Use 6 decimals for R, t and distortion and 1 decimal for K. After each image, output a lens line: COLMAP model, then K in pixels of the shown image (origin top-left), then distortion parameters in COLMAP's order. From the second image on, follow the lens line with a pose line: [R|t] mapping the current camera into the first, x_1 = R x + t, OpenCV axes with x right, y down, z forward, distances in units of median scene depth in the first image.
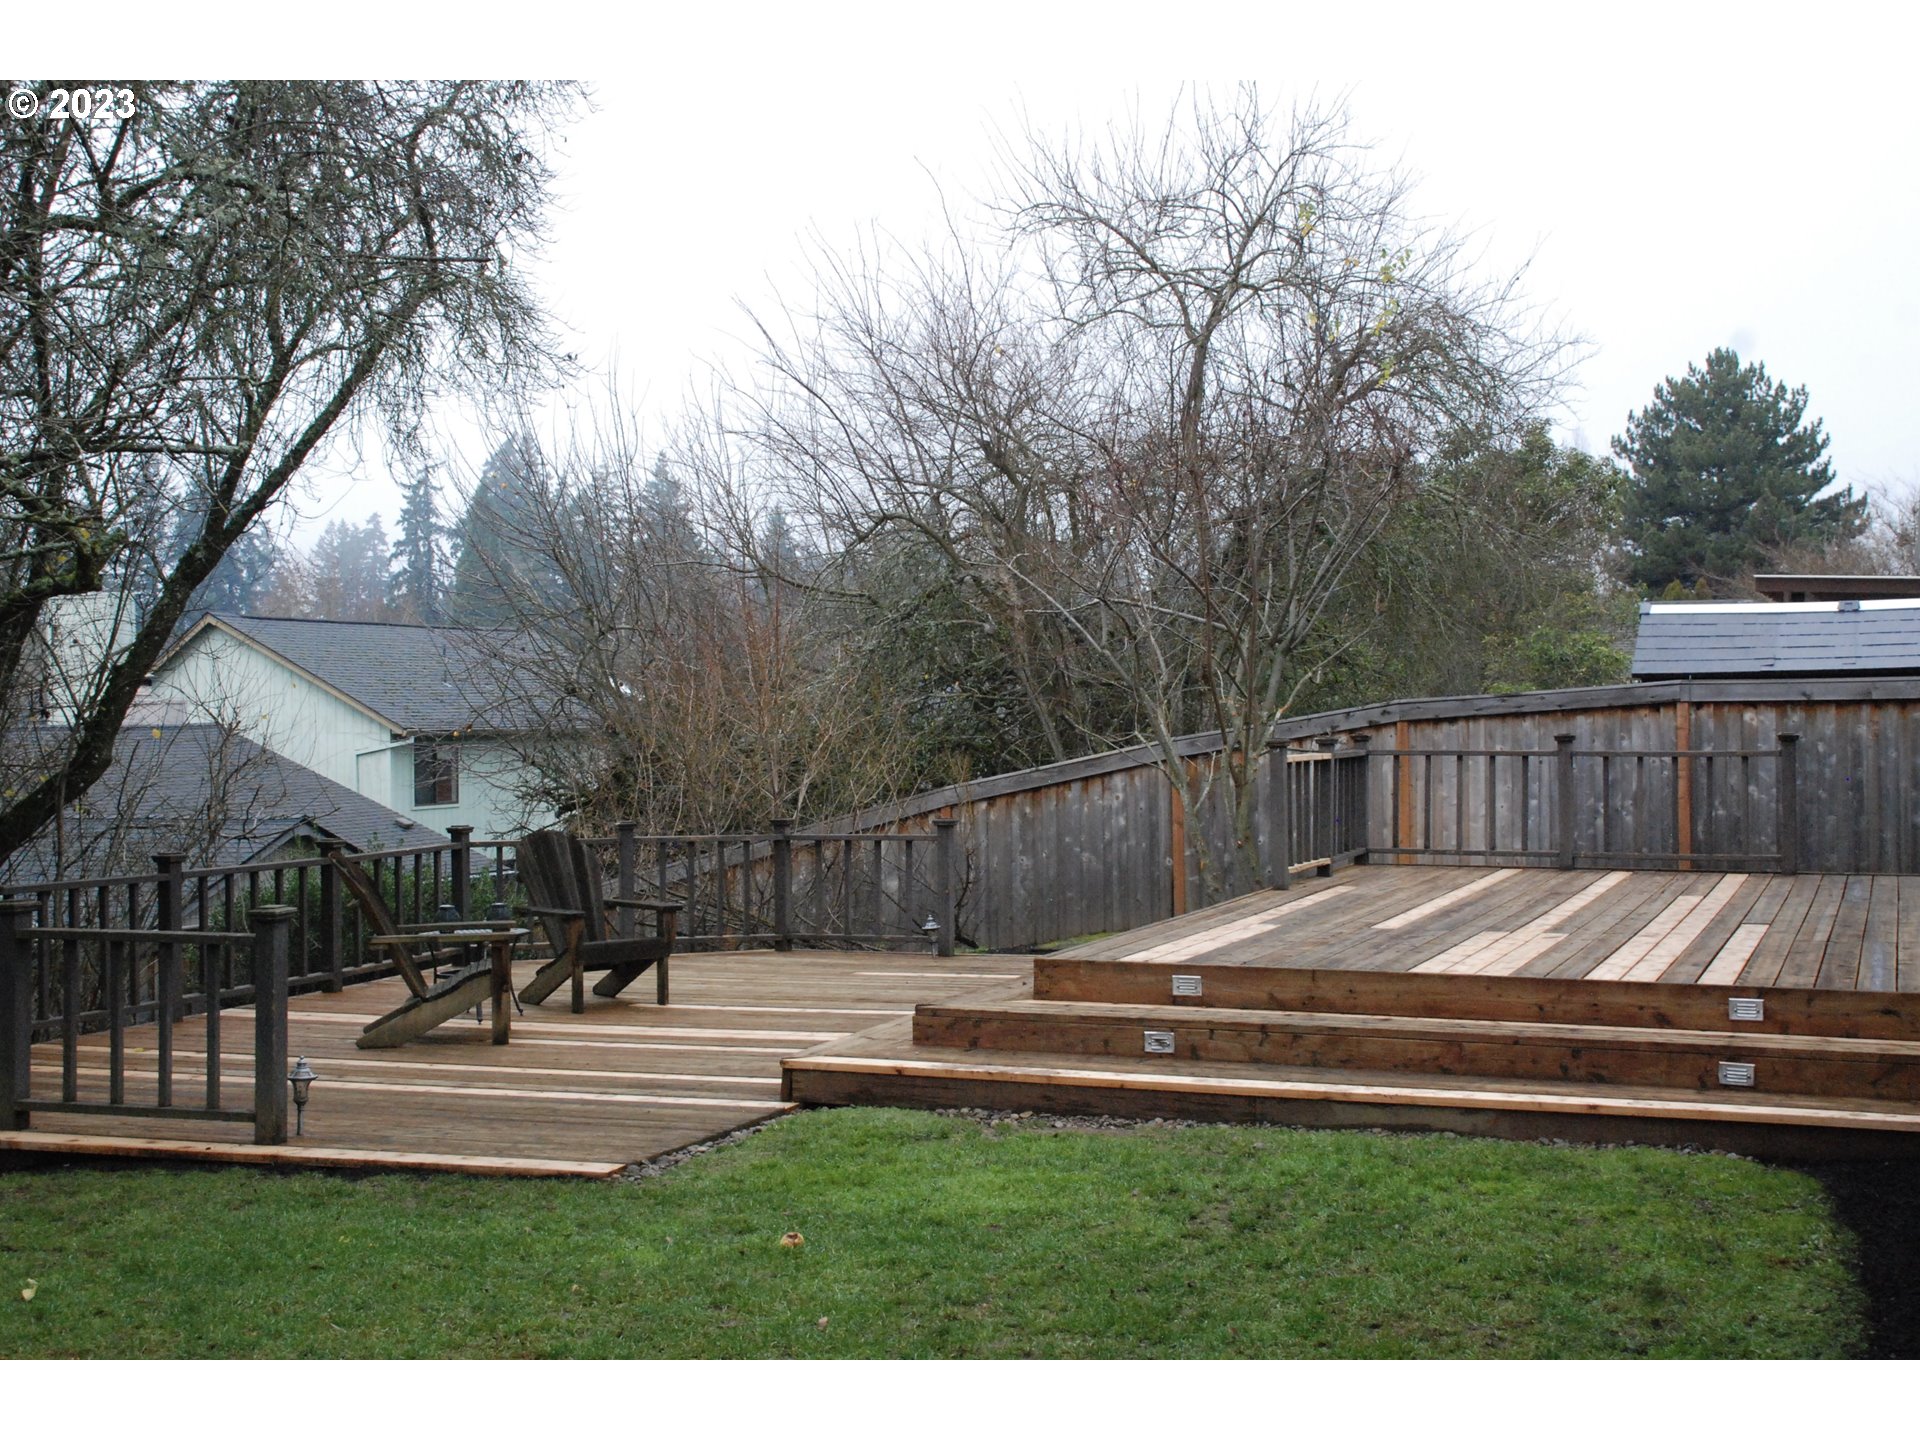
lens RADIAL K [[2418.9, 0, 960.0], [0, 2418.9, 720.0], [0, 0, 1]] dist [0.100092, 0.063201]
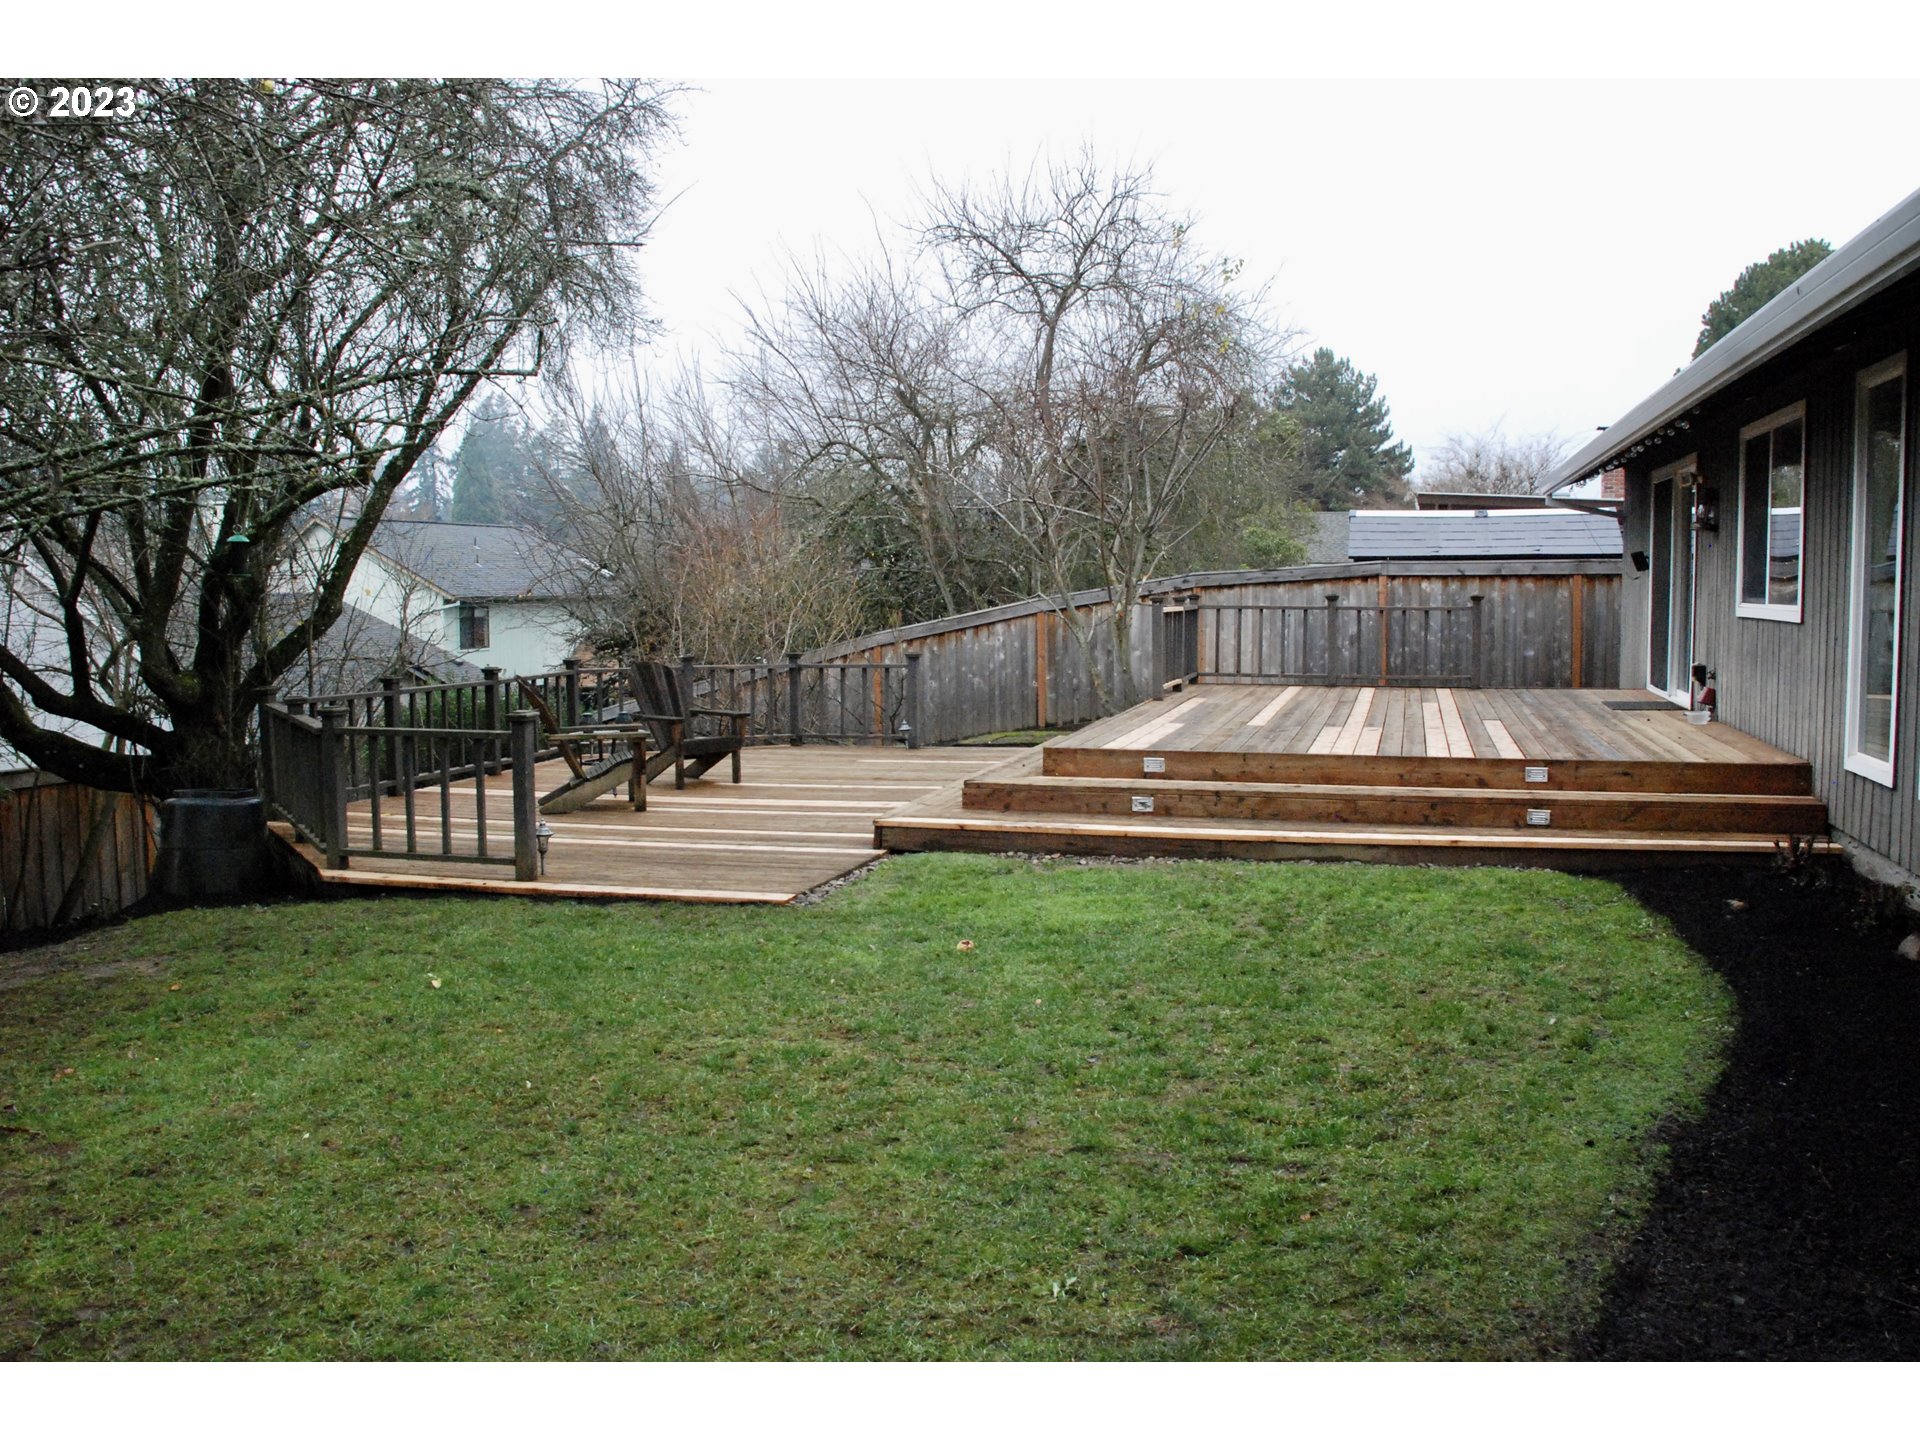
lens RADIAL K [[1641.9, 0, 960.0], [0, 1641.9, 720.0], [0, 0, 1]] dist [-0.118630, 0.000614]
pose [[0.994166, -0.005587, 0.107717, -0.092207], [-0.002715, 0.997045, 0.076777, 0.006870], [-0.107828, -0.076622, 0.991213, 0.042254]]
